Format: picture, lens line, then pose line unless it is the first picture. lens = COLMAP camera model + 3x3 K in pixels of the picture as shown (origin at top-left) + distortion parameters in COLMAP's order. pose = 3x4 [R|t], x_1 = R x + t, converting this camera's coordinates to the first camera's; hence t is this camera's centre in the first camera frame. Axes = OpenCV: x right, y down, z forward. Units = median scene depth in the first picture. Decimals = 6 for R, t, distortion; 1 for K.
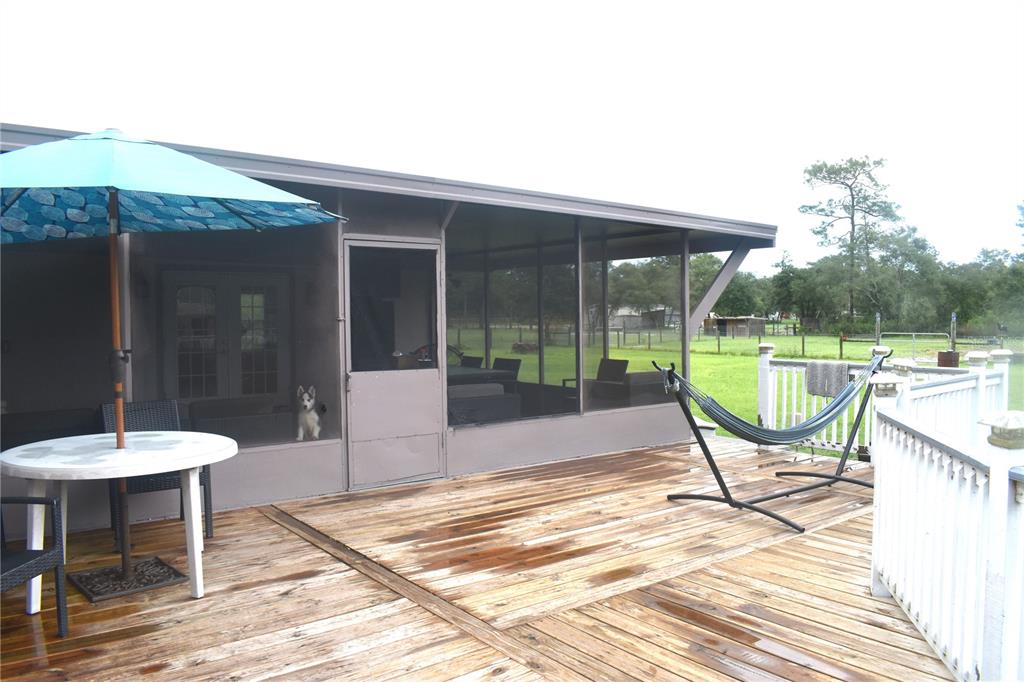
lens RADIAL K [[814.7, 0, 512.3], [0, 814.7, 343.8], [0, 0, 1]] dist [-0.067702, 0.007884]
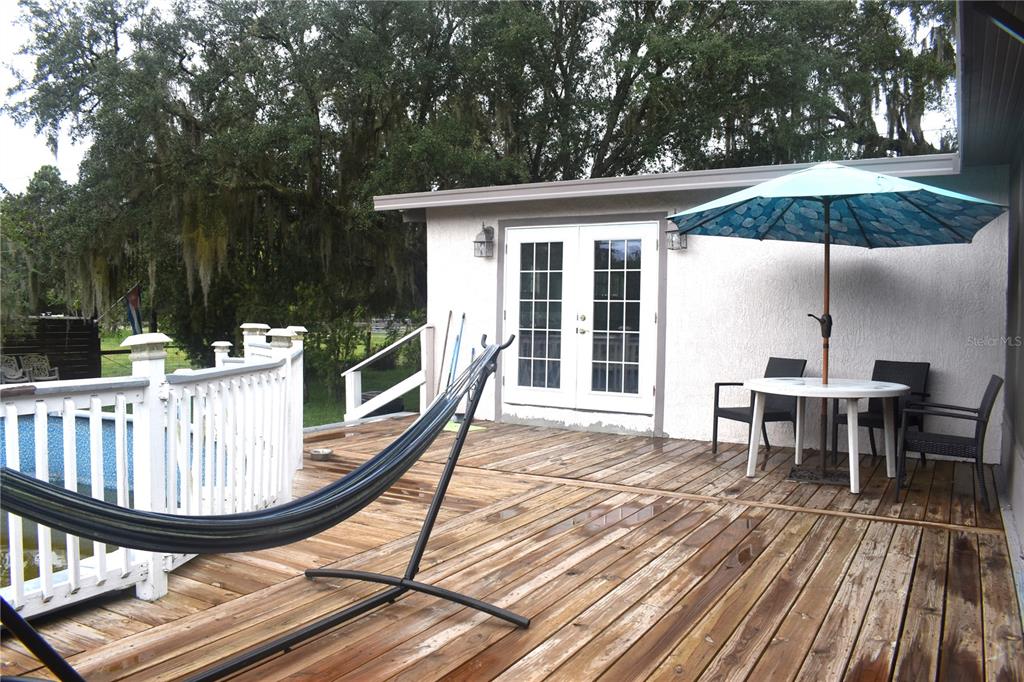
lens RADIAL K [[814.7, 0, 510.7], [0, 814.7, 343.5], [0, 0, 1]] dist [-0.067702, 0.007884]
pose [[-0.925244, 0.003061, -0.379359, 0.460511], [-0.024861, 0.997329, 0.068684, -0.021889], [0.378556, 0.072981, -0.922697, 1.692454]]
